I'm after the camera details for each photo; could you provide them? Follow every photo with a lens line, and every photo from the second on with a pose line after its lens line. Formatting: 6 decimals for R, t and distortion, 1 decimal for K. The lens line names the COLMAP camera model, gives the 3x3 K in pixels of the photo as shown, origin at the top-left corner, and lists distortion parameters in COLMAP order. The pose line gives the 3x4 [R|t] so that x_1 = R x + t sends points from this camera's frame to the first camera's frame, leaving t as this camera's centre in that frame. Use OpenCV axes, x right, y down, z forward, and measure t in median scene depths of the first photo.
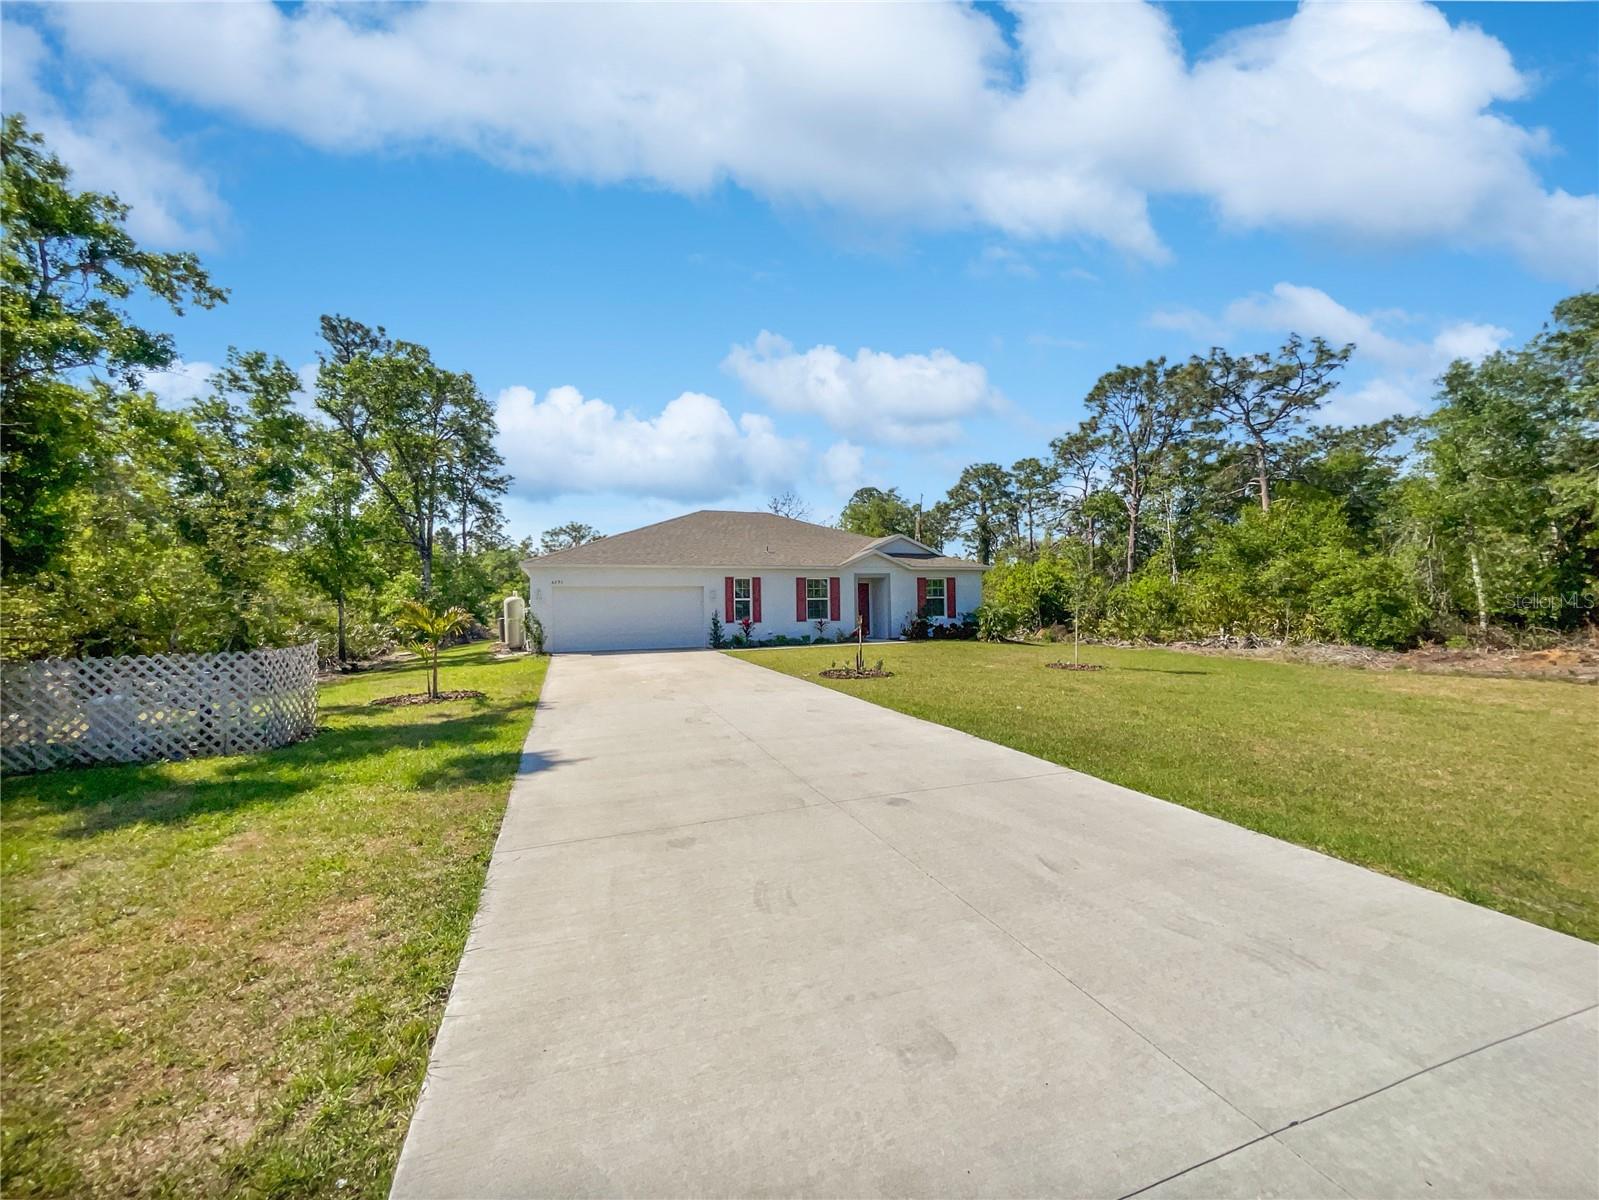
lens RADIAL K [[665.0, 0, 795.5], [0, 665.0, 623.4], [0, 0, 1]] dist [0.002499, 0.000283]
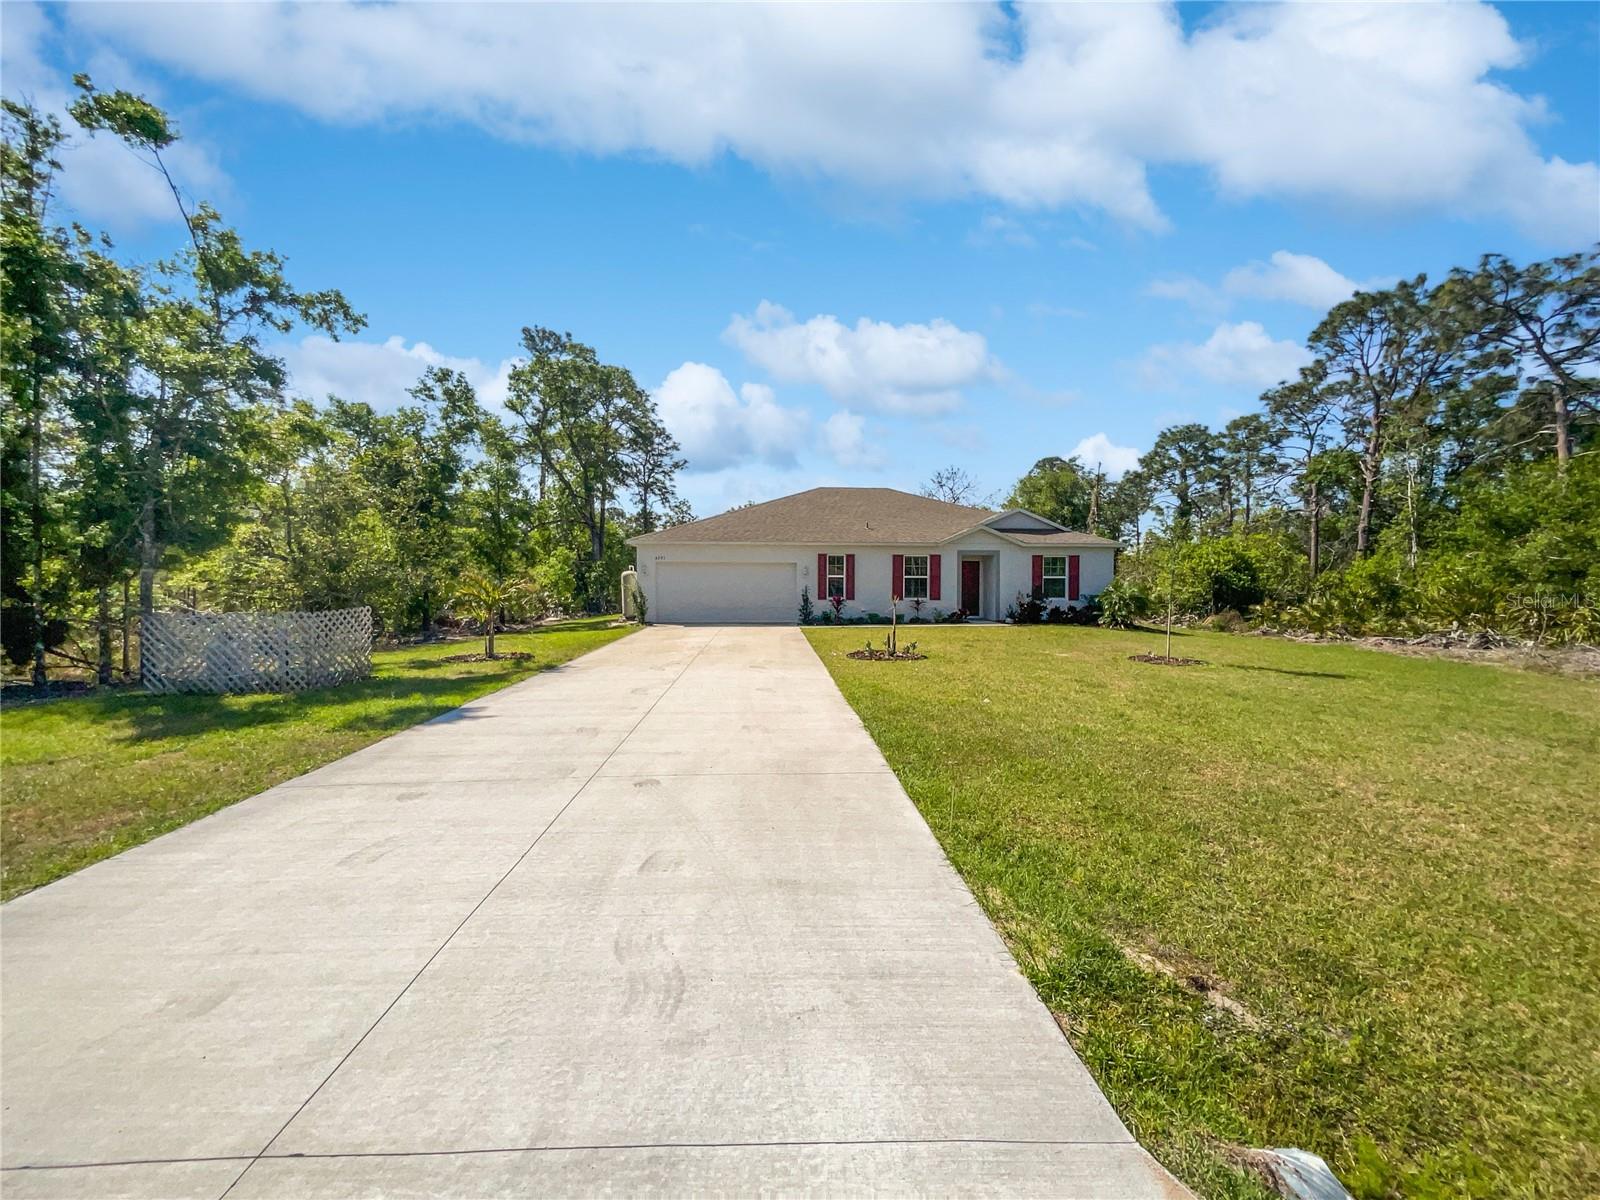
lens RADIAL K [[654.9, 0, 799.9], [0, 654.9, 633.1], [0, 0, 1]] dist [0.001629, 0.000170]
pose [[0.954053, 0.039702, -0.296995, 0.147803], [-0.024646, 0.998222, 0.054269, -0.002784], [0.298622, -0.044456, 0.953335, 0.034163]]
